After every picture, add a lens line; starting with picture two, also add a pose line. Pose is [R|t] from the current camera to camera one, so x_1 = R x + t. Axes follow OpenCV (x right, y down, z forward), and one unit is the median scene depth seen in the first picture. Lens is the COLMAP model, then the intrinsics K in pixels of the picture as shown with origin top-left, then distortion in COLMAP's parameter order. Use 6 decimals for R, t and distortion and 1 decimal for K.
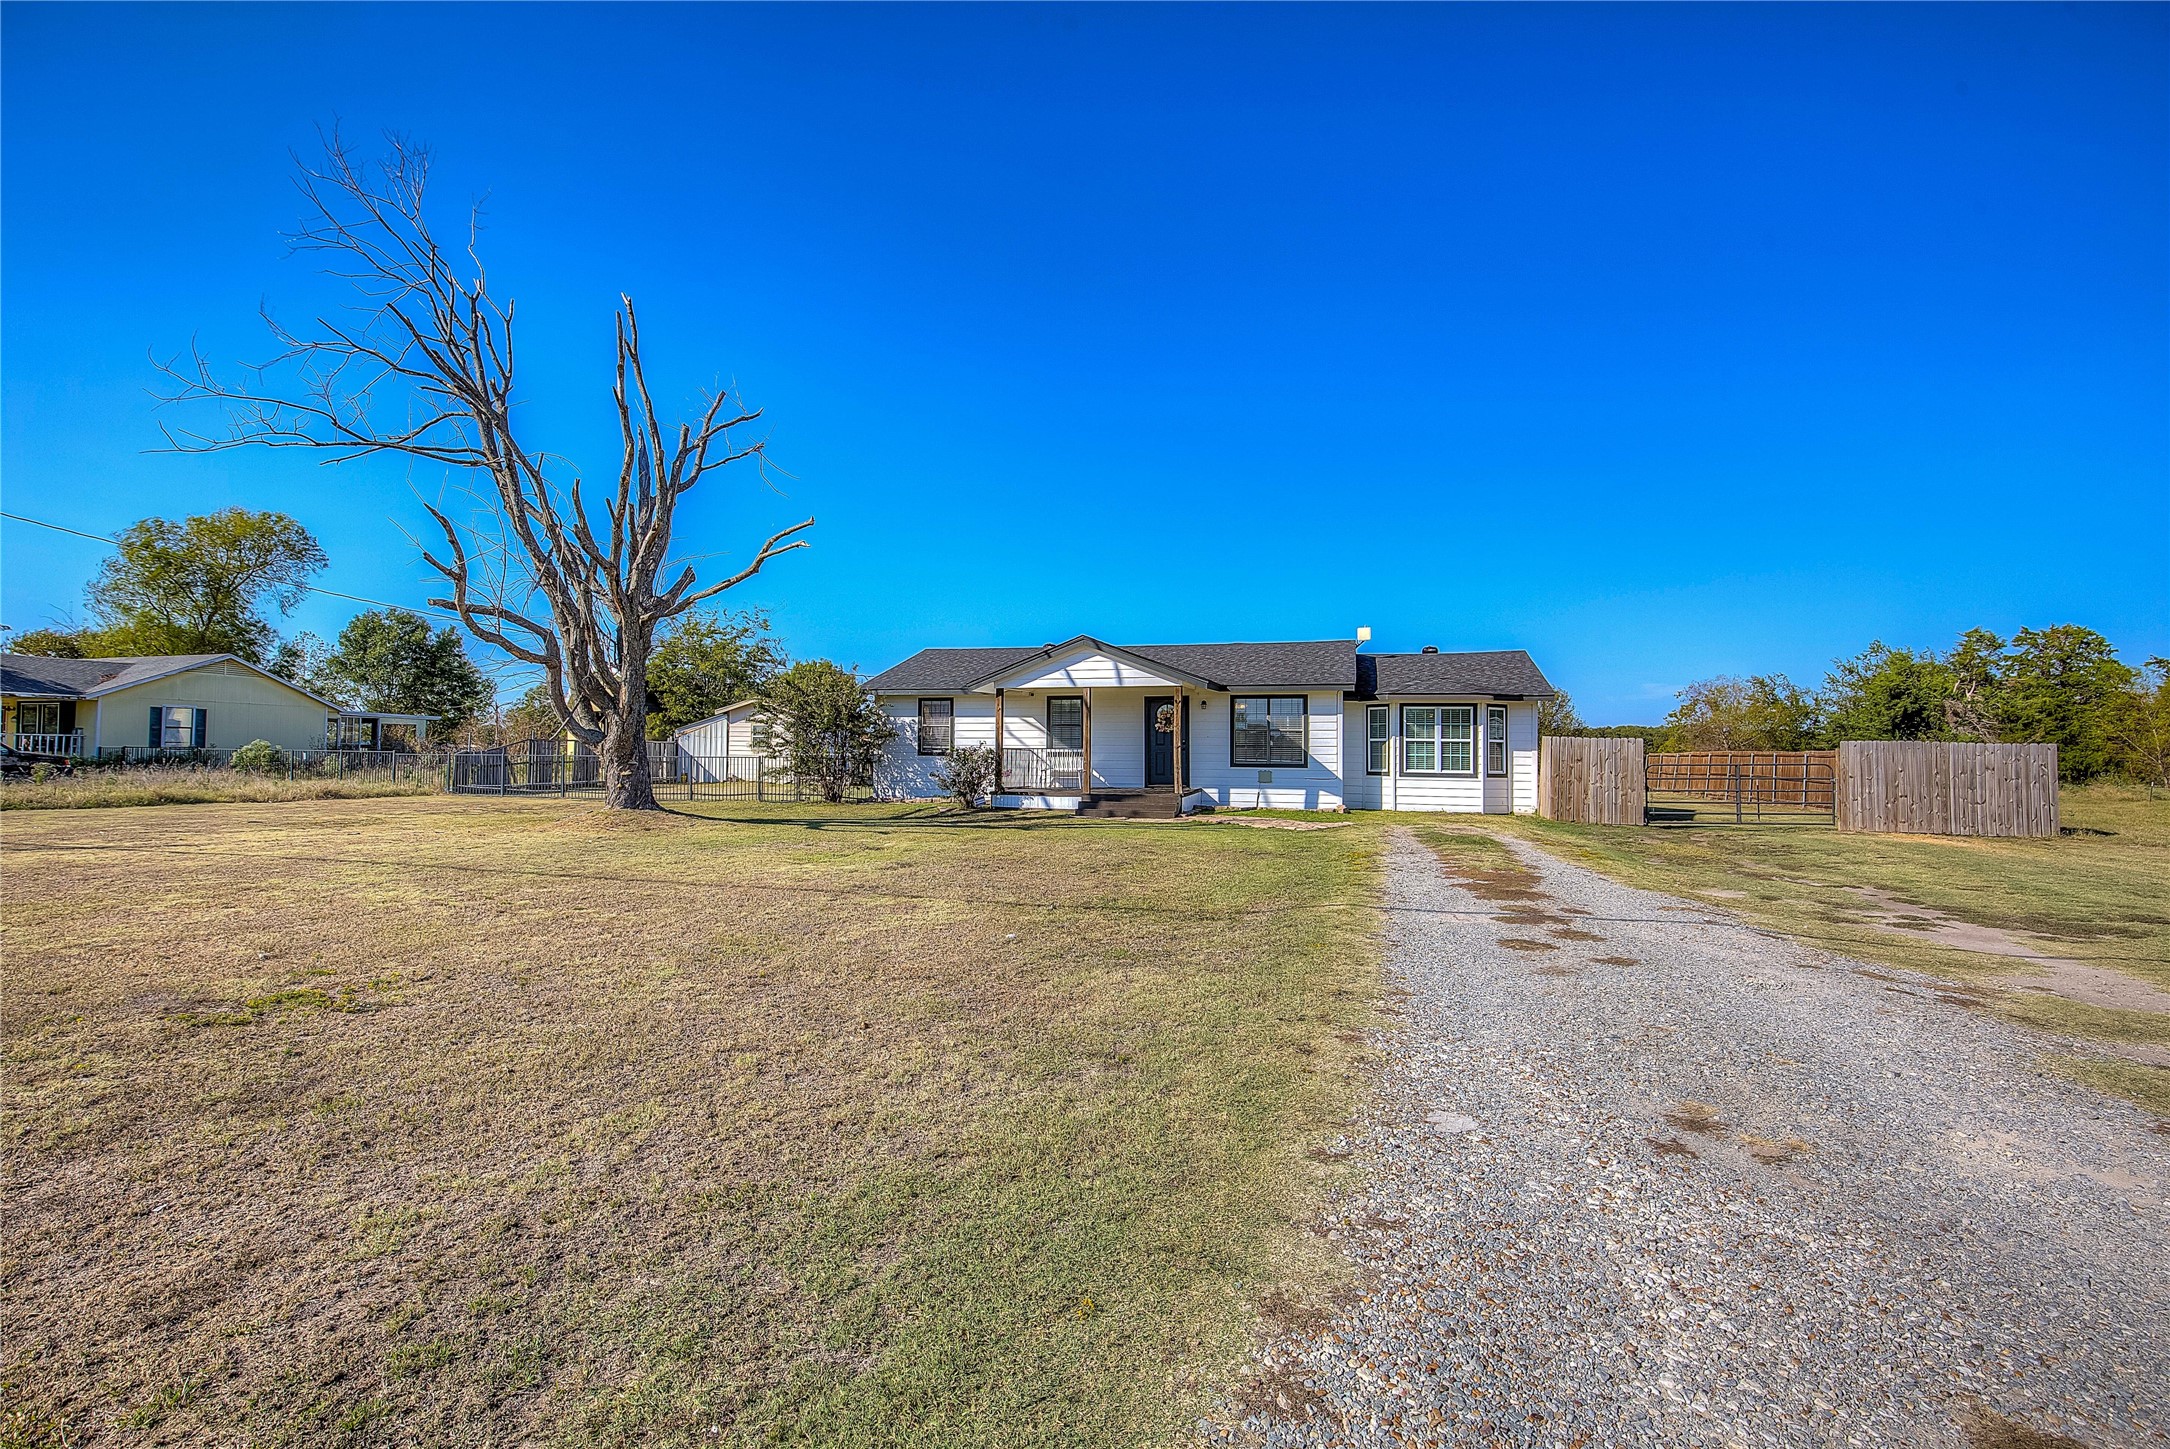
lens RADIAL K [[996.7, 0, 1085.0], [0, 996.7, 724.5], [0, 0, 1]] dist [-0.024950, -0.000001]
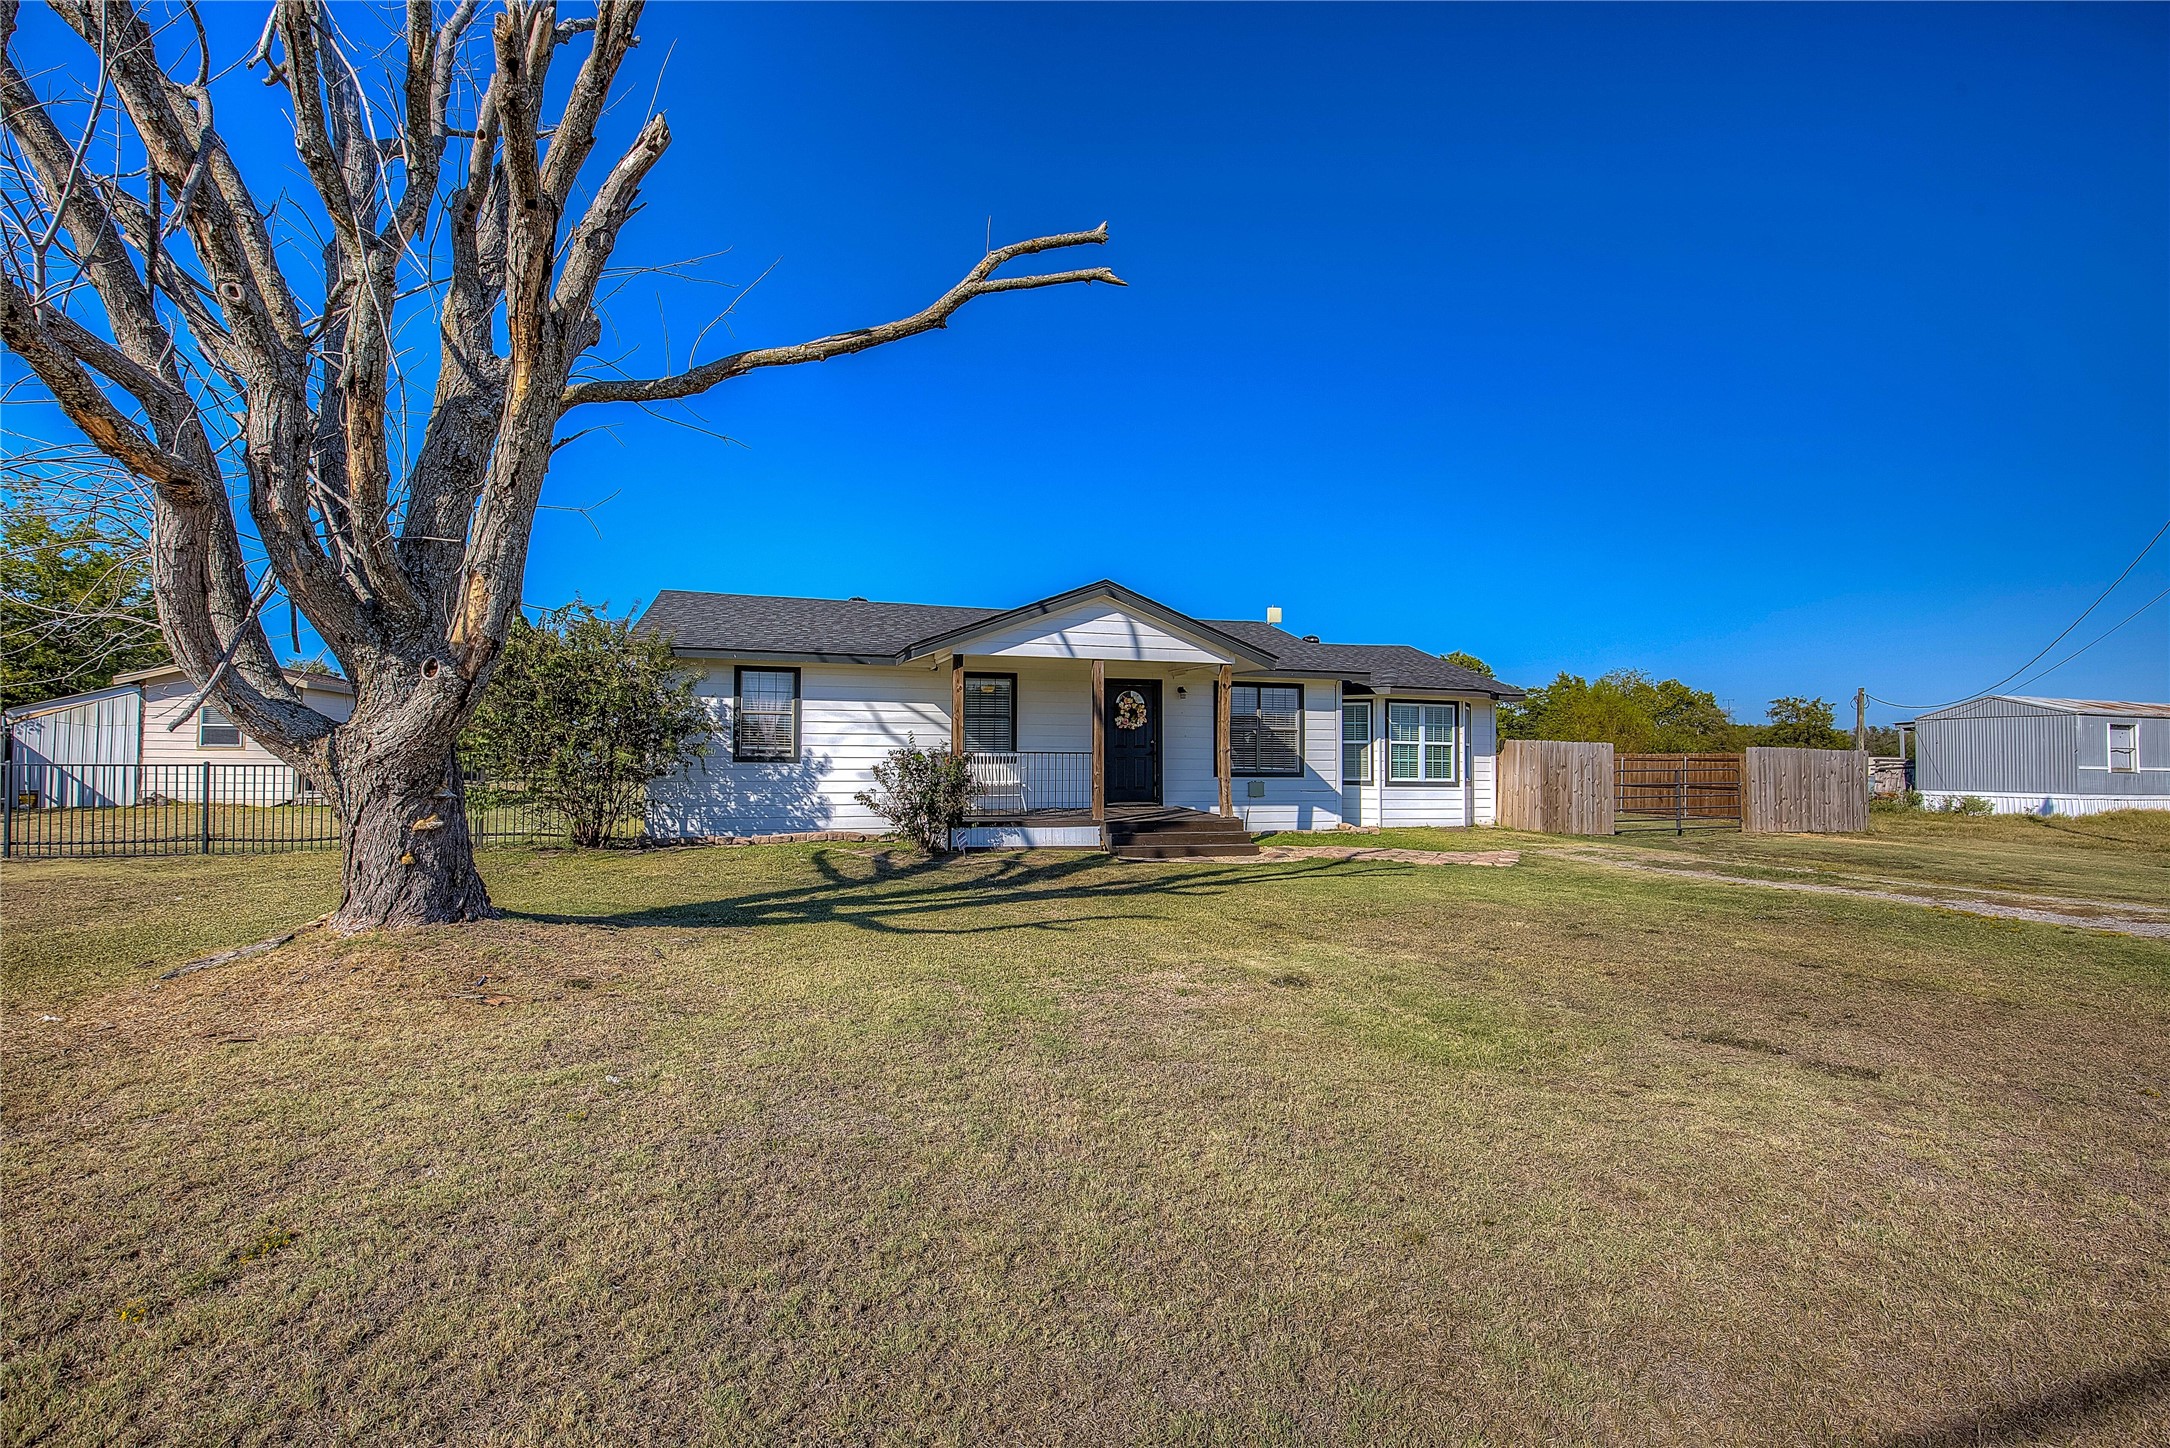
lens RADIAL K [[996.7, 0, 1085.0], [0, 996.7, 724.0], [0, 0, 1]] dist [-0.024950, -0.000001]
pose [[0.842390, 0.016807, 0.538606, -0.345238], [-0.017434, 0.999840, -0.003933, 0.007598], [-0.538586, -0.006077, 0.842549, 0.431465]]
